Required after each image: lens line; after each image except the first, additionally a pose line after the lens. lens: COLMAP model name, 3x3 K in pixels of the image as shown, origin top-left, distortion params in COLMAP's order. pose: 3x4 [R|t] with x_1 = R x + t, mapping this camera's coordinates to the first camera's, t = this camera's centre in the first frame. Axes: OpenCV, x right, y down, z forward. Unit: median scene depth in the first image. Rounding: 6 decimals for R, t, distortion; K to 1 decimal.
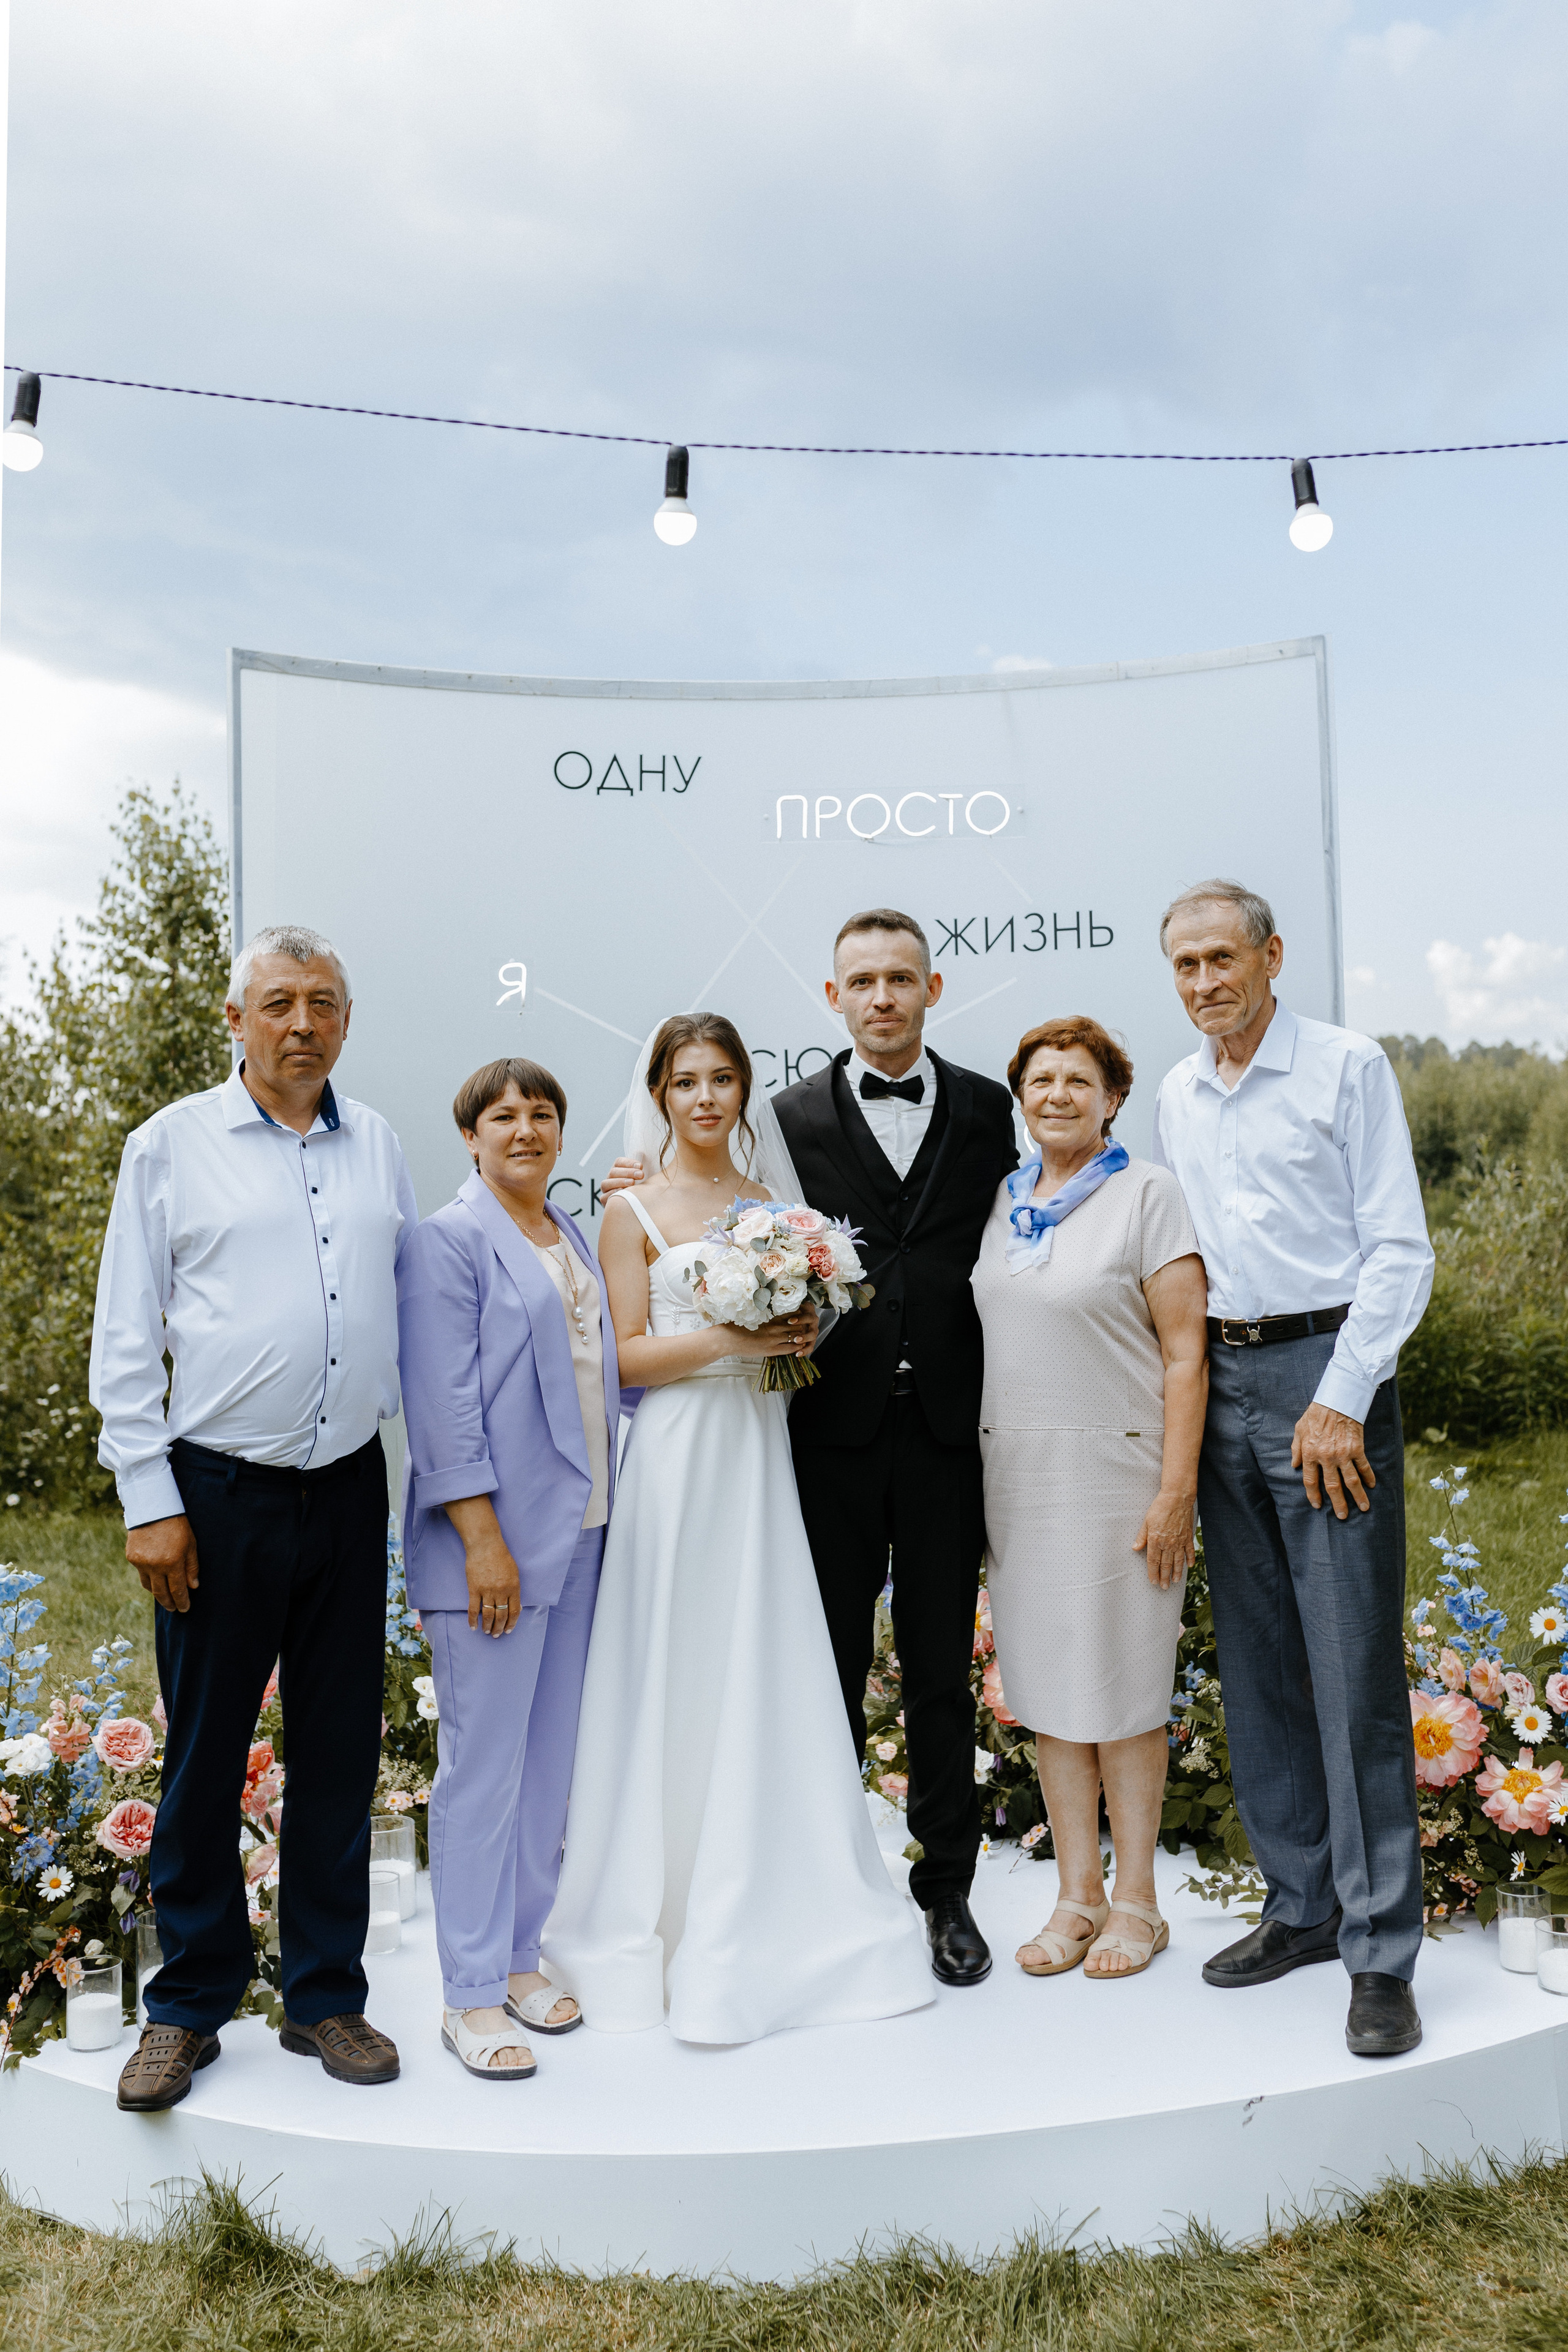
lens RADIAL K [[2481.5, 0, 779.4], [0, 2481.5, 1136.9], [0, 0, 1]] dist [-0.006541, 0.001064]
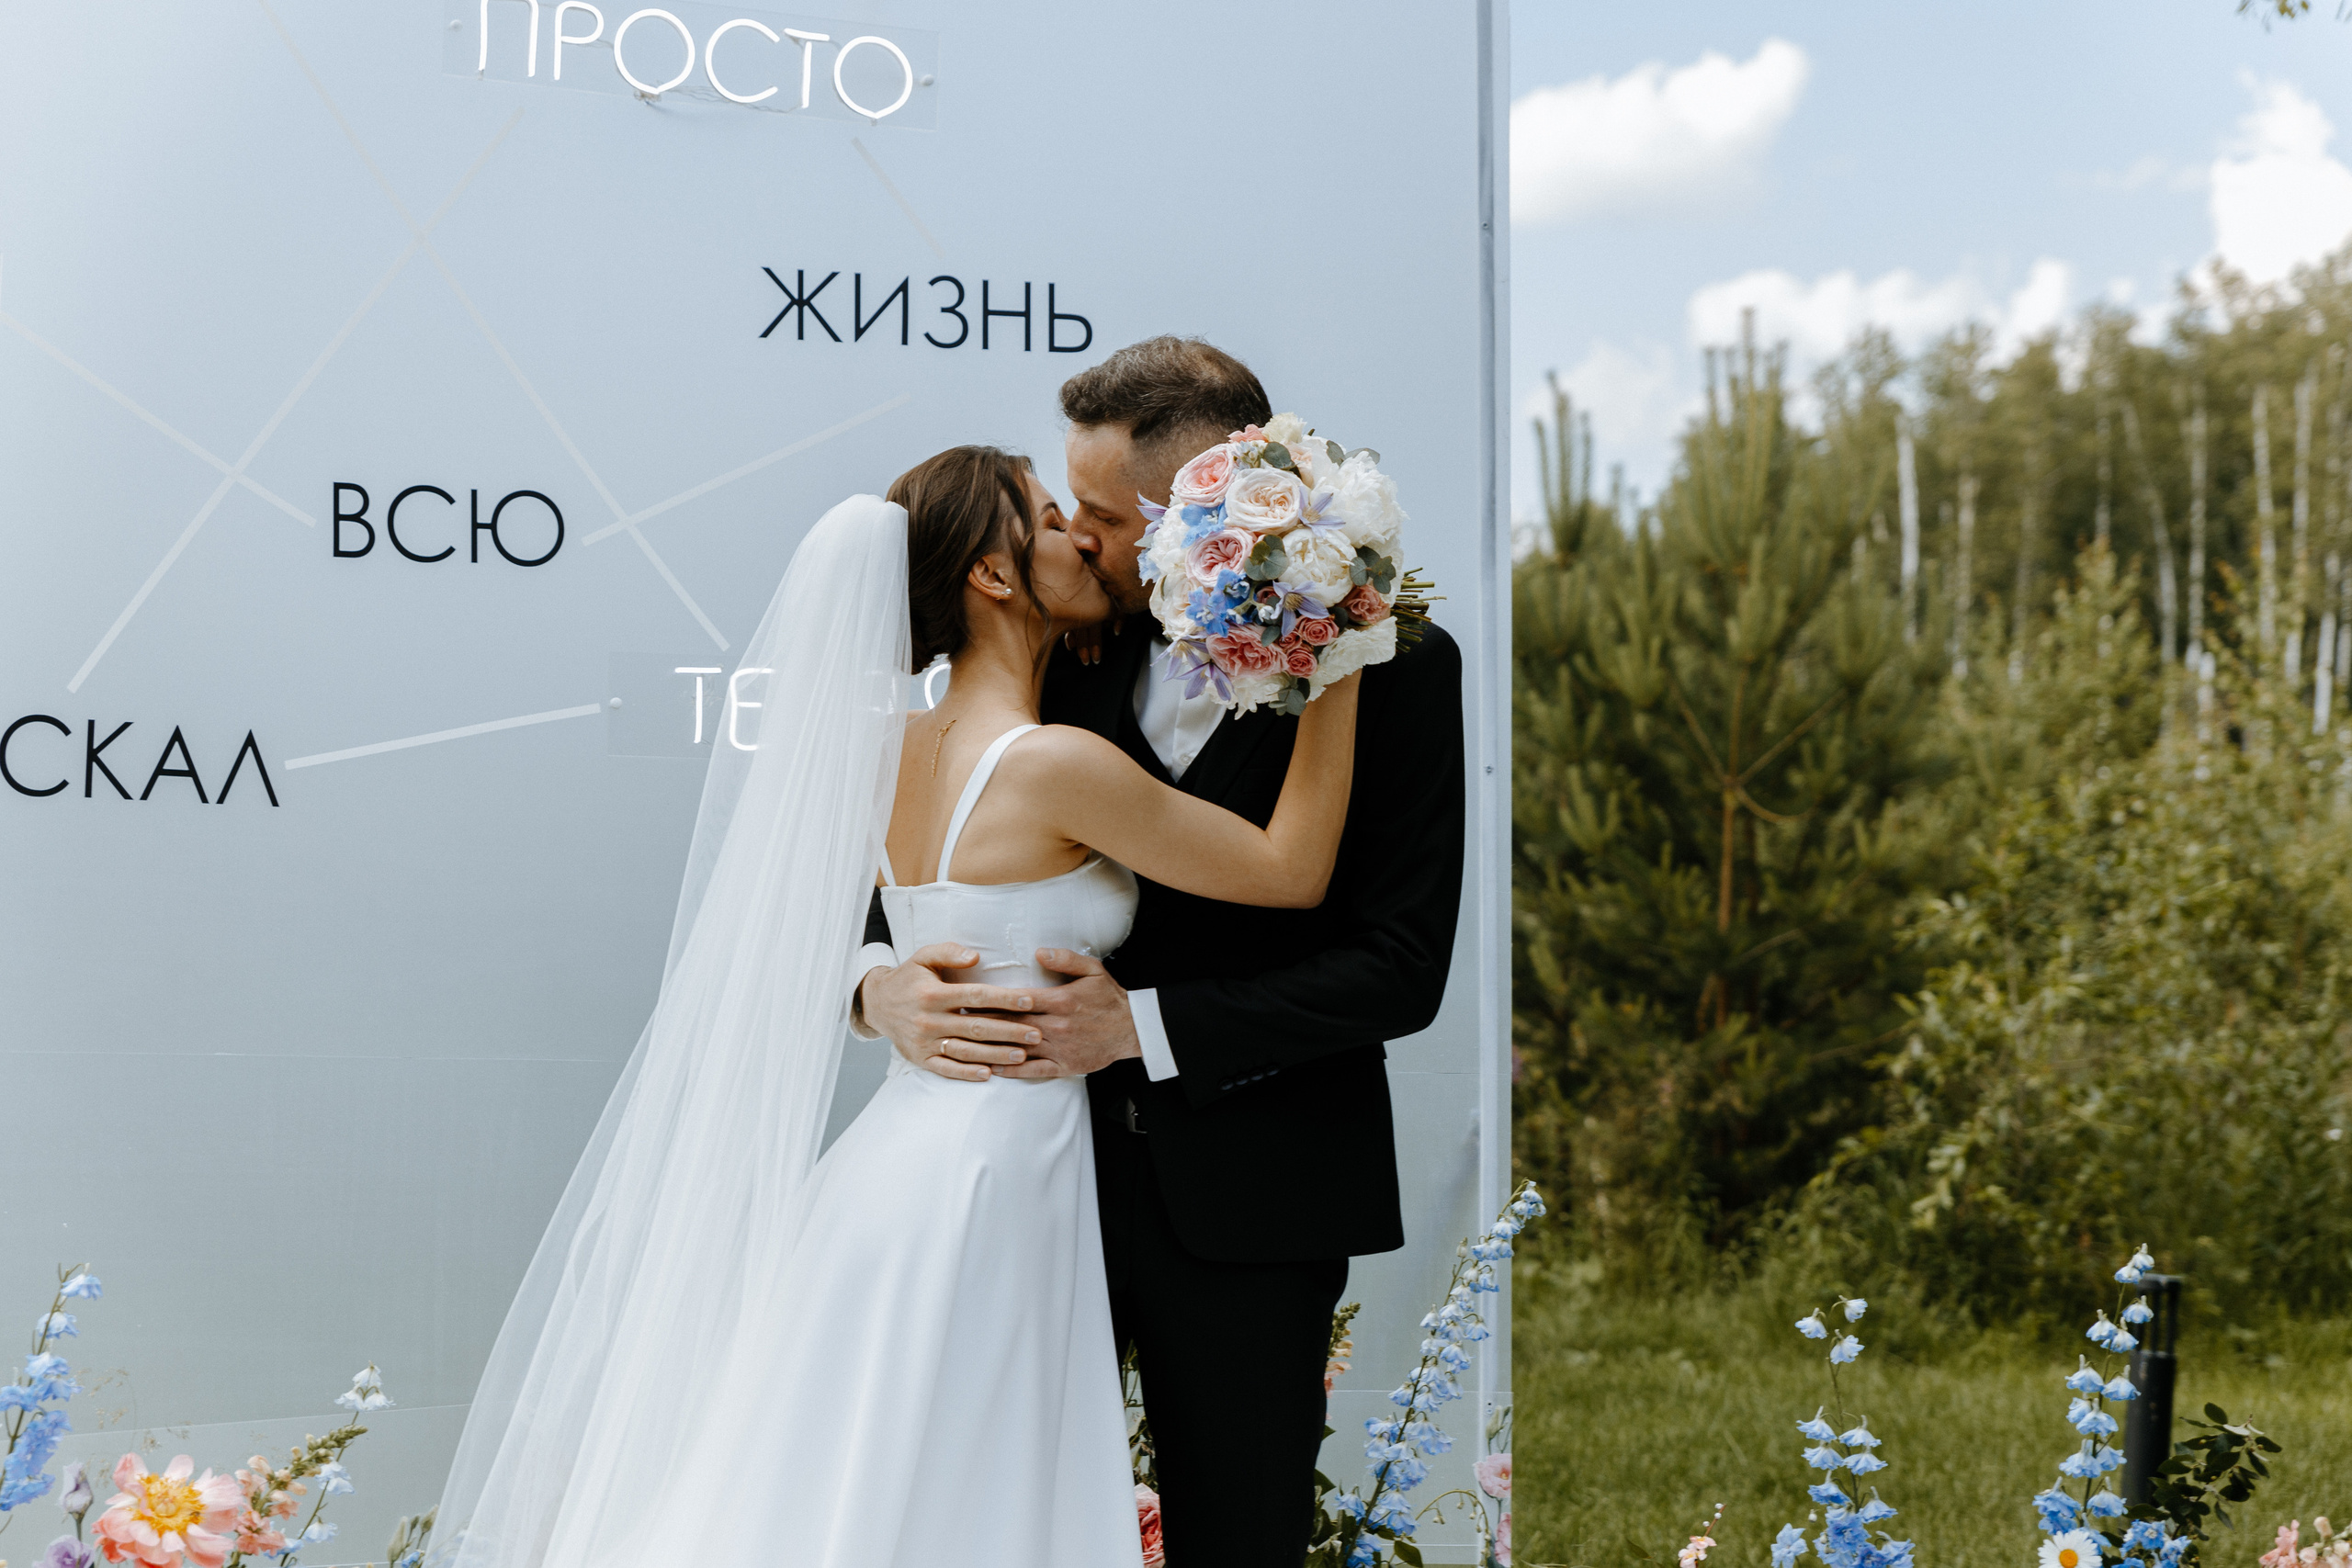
lens RADIAL K [[4562.5, 0, 1169.4], [0, 4562.5, 719.9], [0, 0, 1]] dist [0.055781, -0.268336]
pose [[0.865385, 0.062656, 0.497176, -0.333582], [-0.053617, 0.998034, -0.032450, 0.033989], [-0.498232, 0.001425, 0.867043, 0.123689]]
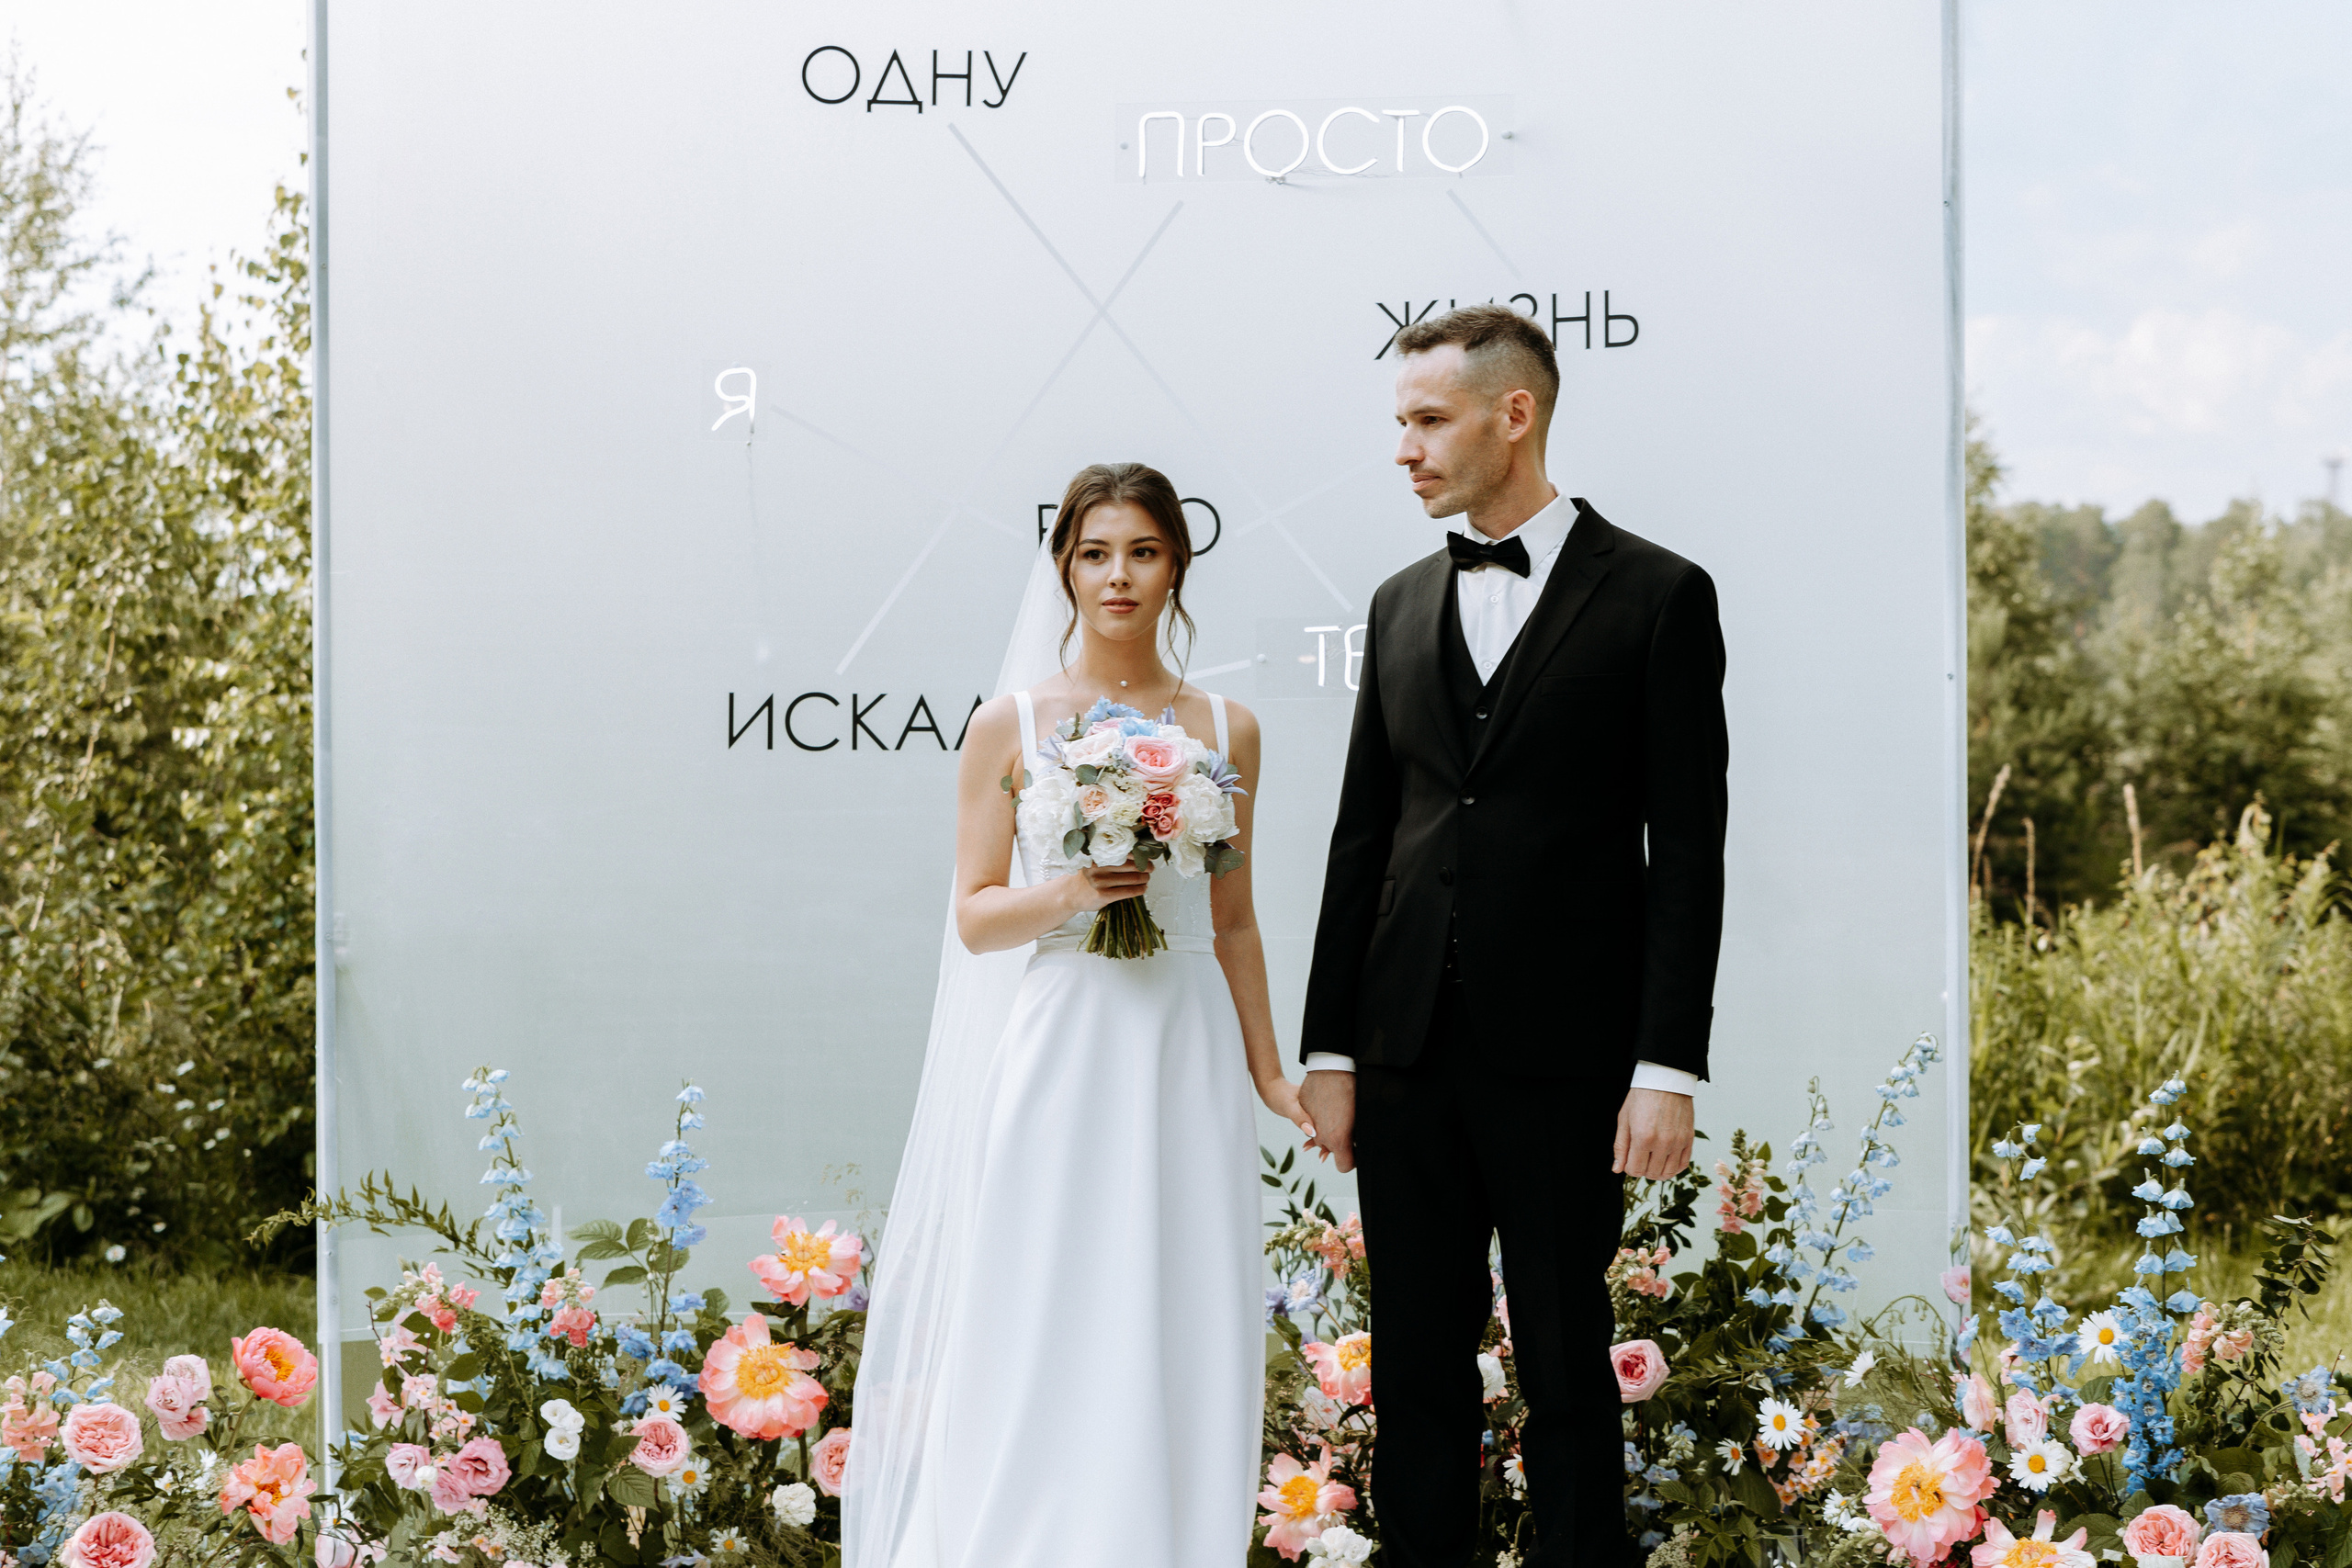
lens RADIAL K [[5149.0, 0, 1169.7], [0, 5149.0, 877.7], [0, 0, 1]] dist [0.038758, -0.329363]
pose [[0.992488, 0.013977, -0.121543, 0.174961], [-0.008690, 0.998997, 0.043926, 0.004617], [0.122035, -0.042540, 0.991614, -0.355931]]
